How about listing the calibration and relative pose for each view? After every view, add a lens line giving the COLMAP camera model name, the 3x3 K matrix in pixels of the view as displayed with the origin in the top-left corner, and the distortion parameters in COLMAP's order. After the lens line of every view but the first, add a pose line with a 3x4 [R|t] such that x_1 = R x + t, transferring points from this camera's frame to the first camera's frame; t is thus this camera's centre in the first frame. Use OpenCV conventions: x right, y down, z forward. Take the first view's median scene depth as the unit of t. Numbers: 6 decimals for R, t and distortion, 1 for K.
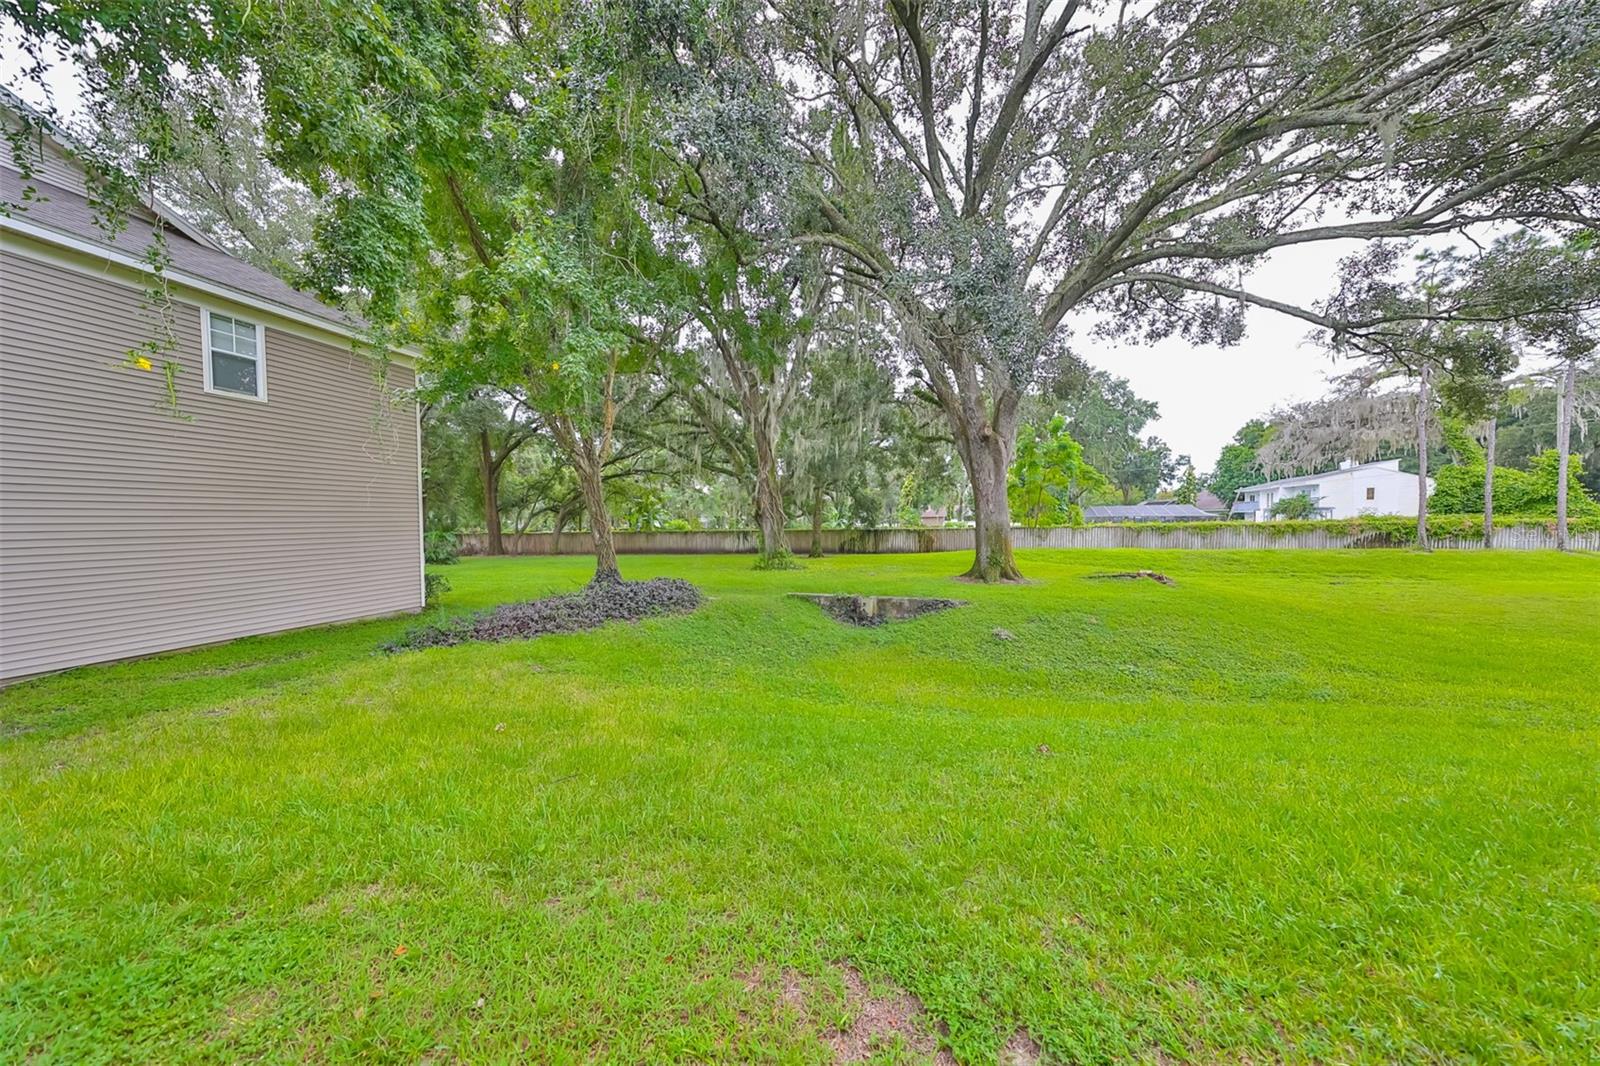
lens RADIAL K [[502.6, 0, 785.0], [0, 502.6, 535.1], [0, 0, 1]] dist [0.000431, -0.000147]
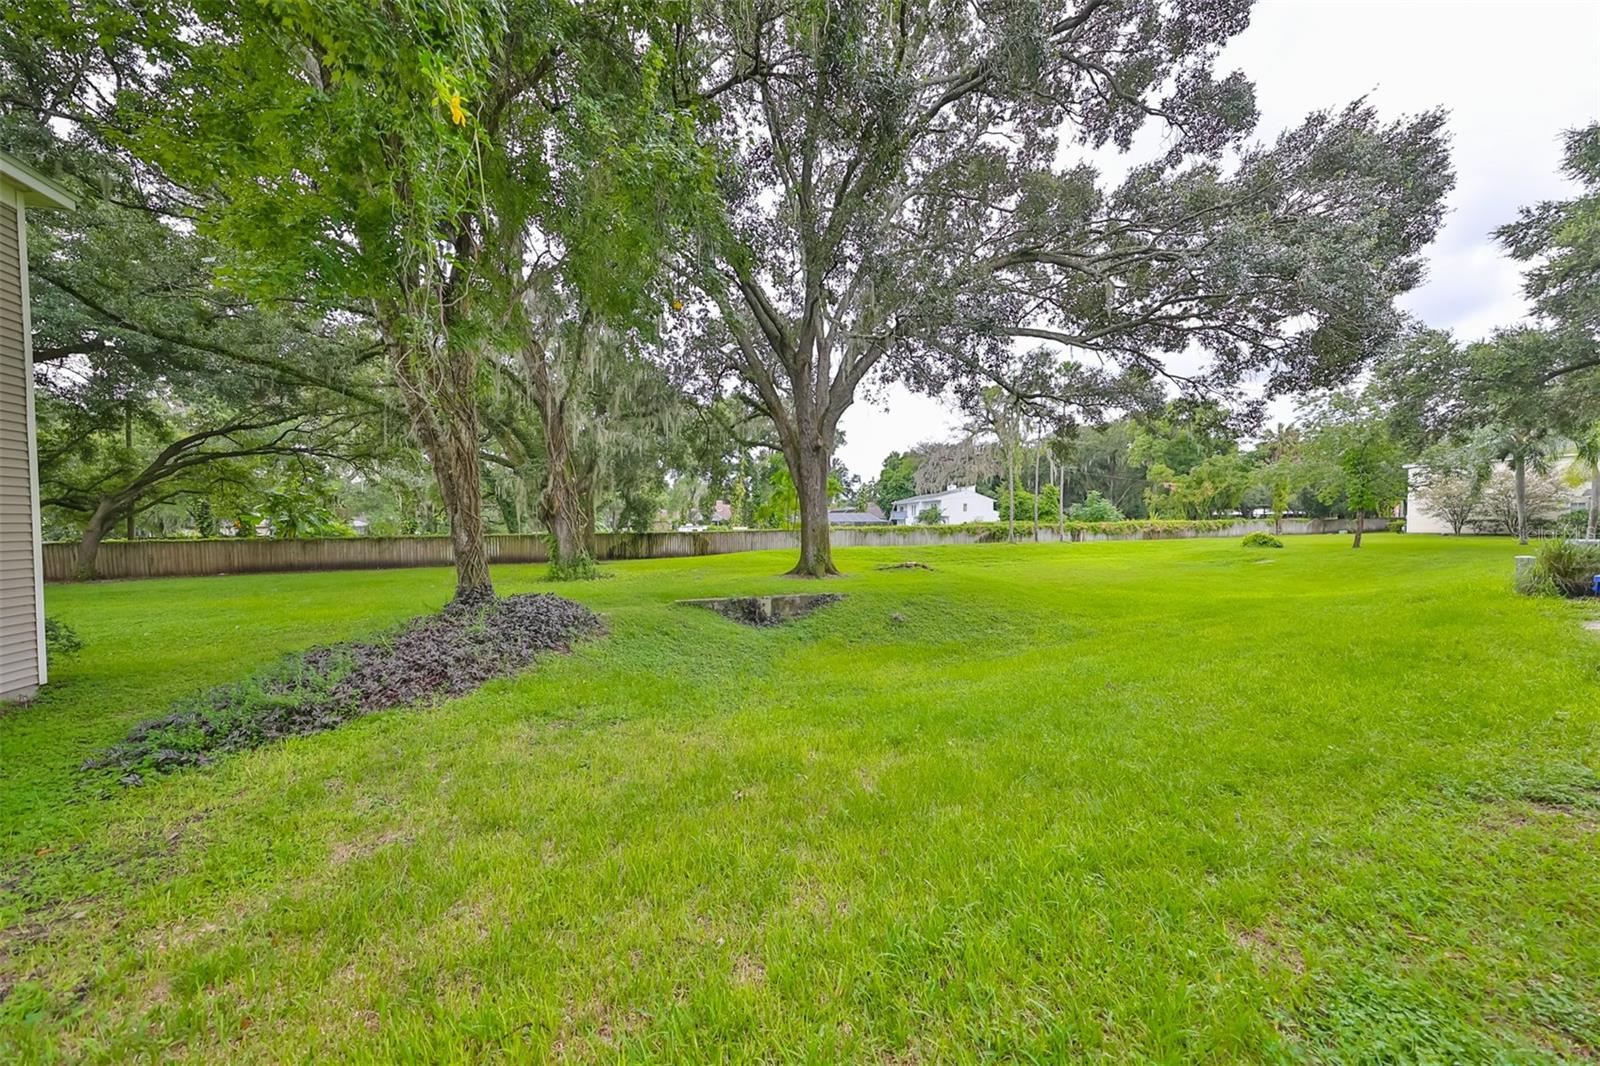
lens RADIAL K [[501.6, 0, 801.1], [0, 501.6, 546.5], [0, 0, 1]] dist [-0.000074, -0.000043]
pose [[0.820400, -0.021915, 0.571369, -0.179479], [0.014700, 0.999743, 0.017240, 0.003128], [-0.571600, -0.005745, 0.820512, 0.071975]]
